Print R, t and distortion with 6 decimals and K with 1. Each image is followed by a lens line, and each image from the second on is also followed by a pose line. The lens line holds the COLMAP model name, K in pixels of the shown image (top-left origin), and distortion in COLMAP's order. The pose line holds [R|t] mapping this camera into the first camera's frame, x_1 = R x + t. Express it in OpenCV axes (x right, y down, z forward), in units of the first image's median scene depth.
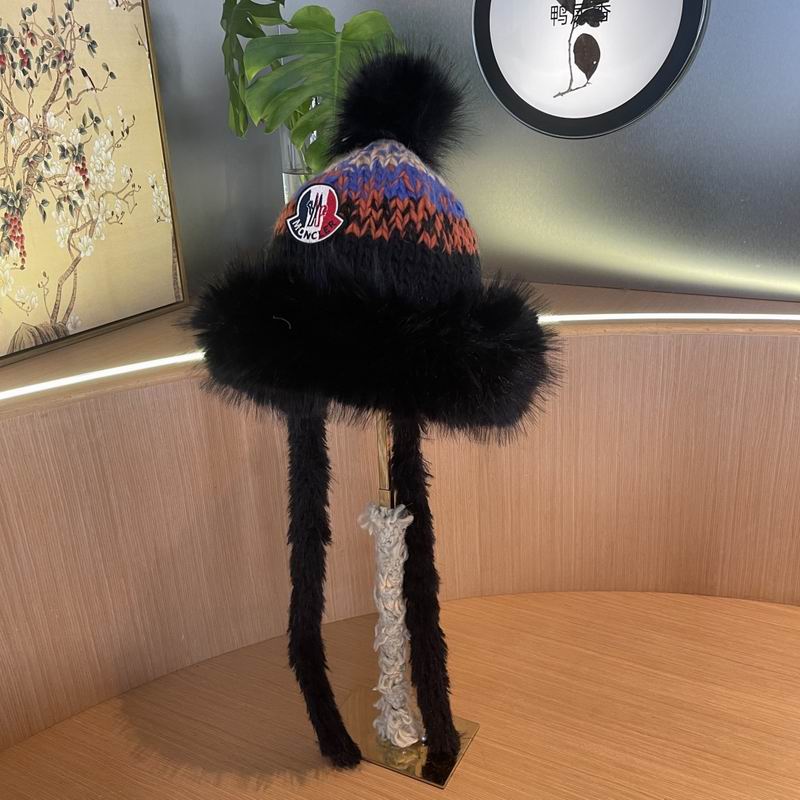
lens RADIAL K [[811.6, 0, 402.3], [0, 811.6, 398.8], [0, 0, 1]] dist [0.021320, 0.000000]
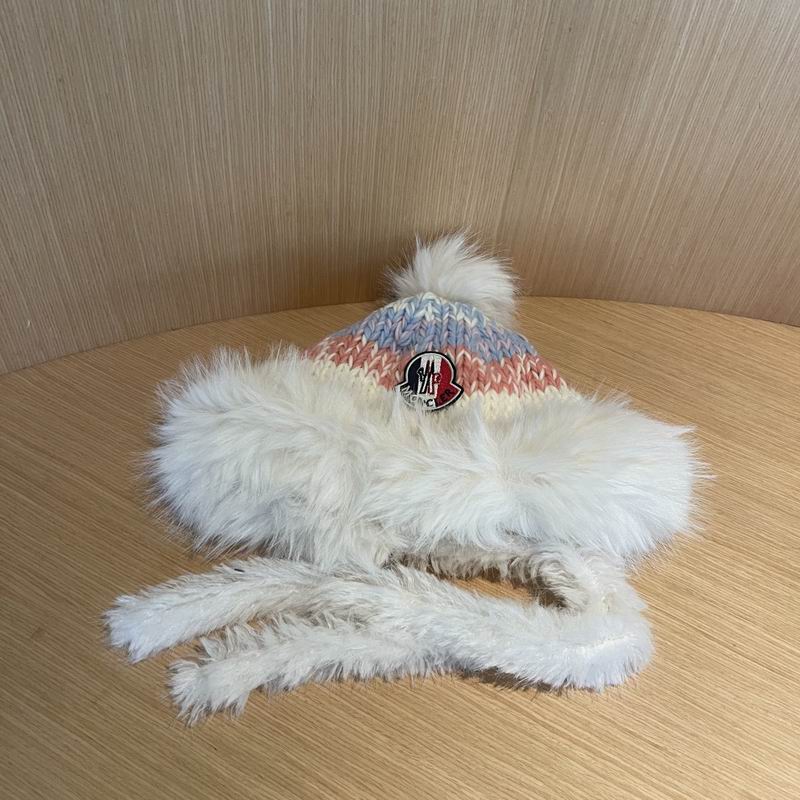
lens RADIAL K [[811.6, 0, 397.8], [0, 811.6, 406.6], [0, 0, 1]] dist [0.021320, 0.000000]
pose [[0.990444, 0.090243, 0.104295, -0.044260], [-0.128853, 0.875112, 0.466450, 0.016189], [-0.049176, -0.475431, 0.878377, 0.389010]]
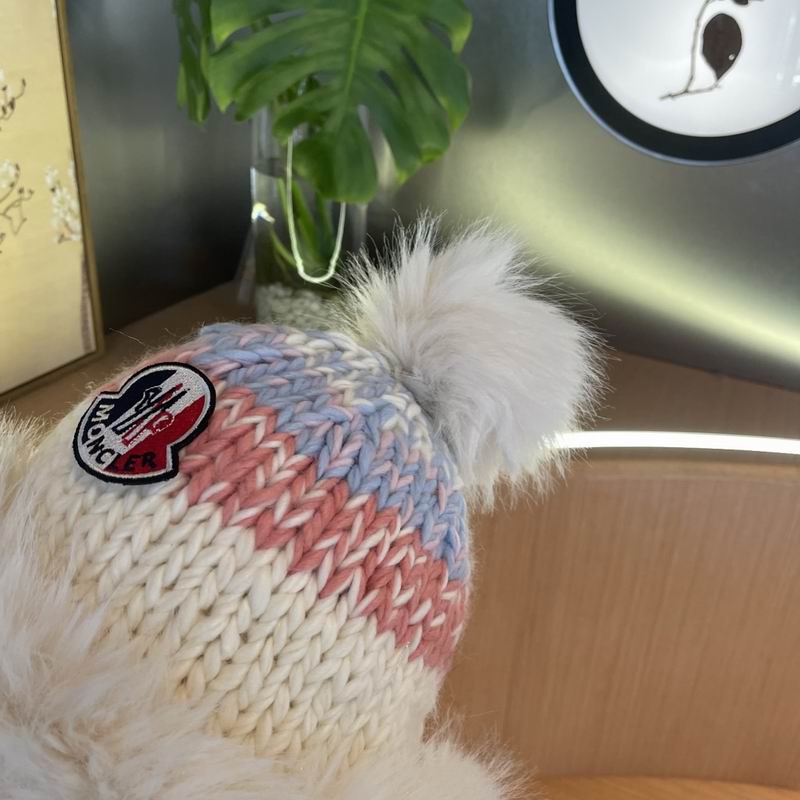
lens RADIAL K [[811.6, 0, 394.9], [0, 811.6, 389.4], [0, 0, 1]] dist [0.021320, 0.000000]
pose [[0.993454, 0.058605, 0.098050, -0.098836], [-0.069394, 0.991449, 0.110513, -0.207820], [-0.090735, -0.116593, 0.989026, 0.343426]]
